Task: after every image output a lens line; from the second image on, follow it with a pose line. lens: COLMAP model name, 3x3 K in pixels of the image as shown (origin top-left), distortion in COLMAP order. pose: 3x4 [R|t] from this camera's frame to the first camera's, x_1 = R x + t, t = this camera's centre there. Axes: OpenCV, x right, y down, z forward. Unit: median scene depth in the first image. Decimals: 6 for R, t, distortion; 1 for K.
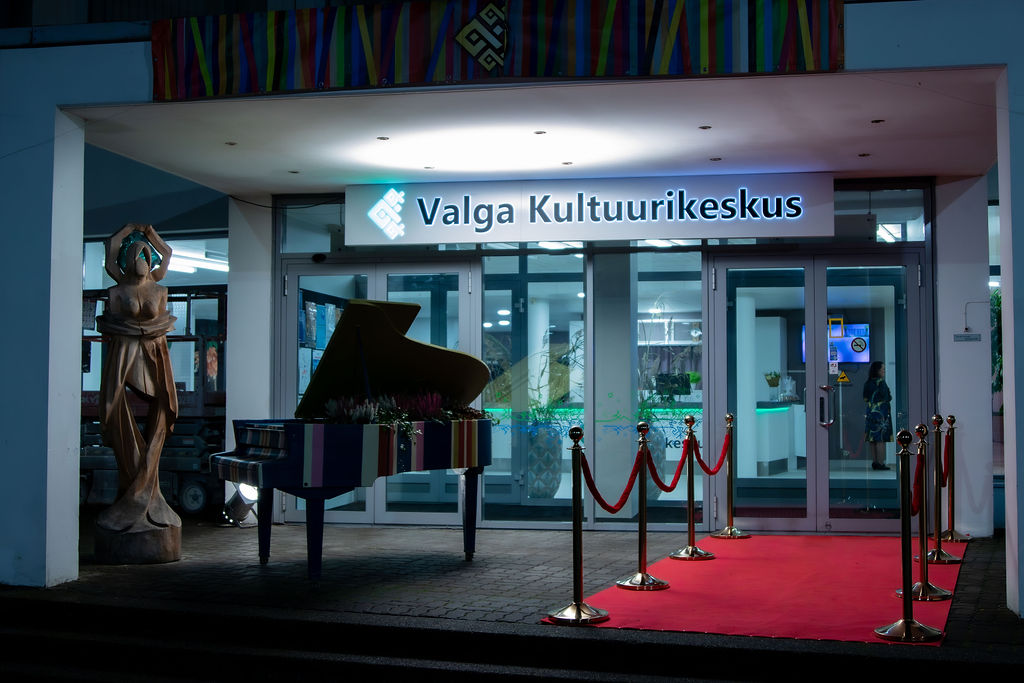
lens RADIAL K [[1340.9, 0, 512.0], [0, 1340.9, 341.5], [0, 0, 1]] dist [-0.099774, 0.002305]
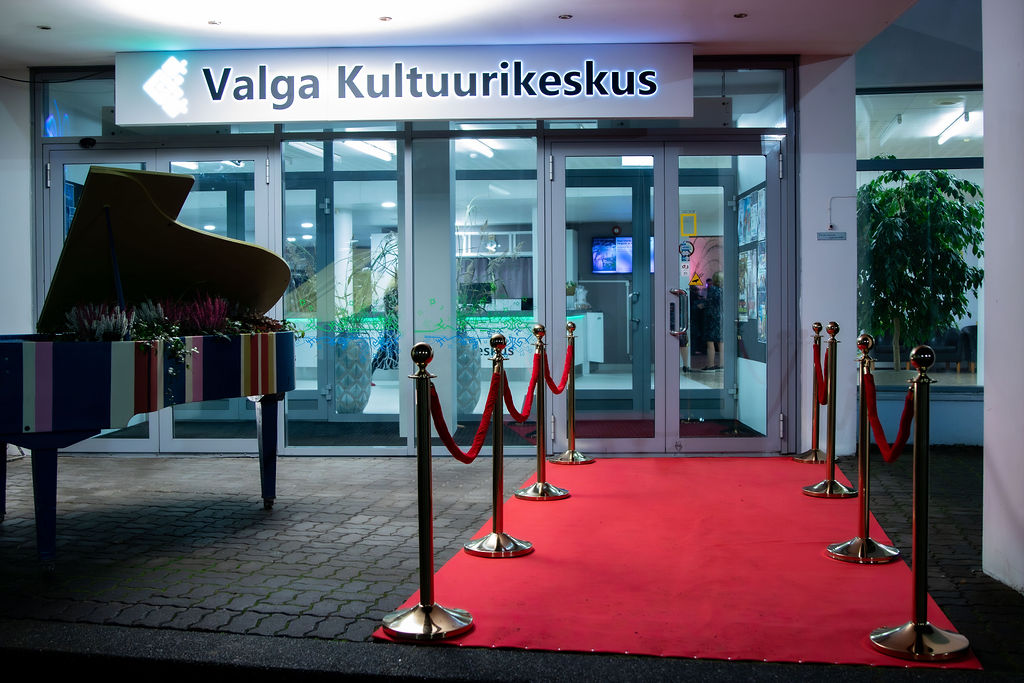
lens RADIAL K [[1114.2, 0, 512.0], [0, 1114.2, 341.5], [0, 0, 1]] dist [-0.093991, 0.011872]
pose [[0.984487, -0.011638, 0.175069, -0.002910], [-0.000853, 0.997469, 0.071101, 0.015040], [-0.175454, -0.070148, 0.981985, 0.291093]]
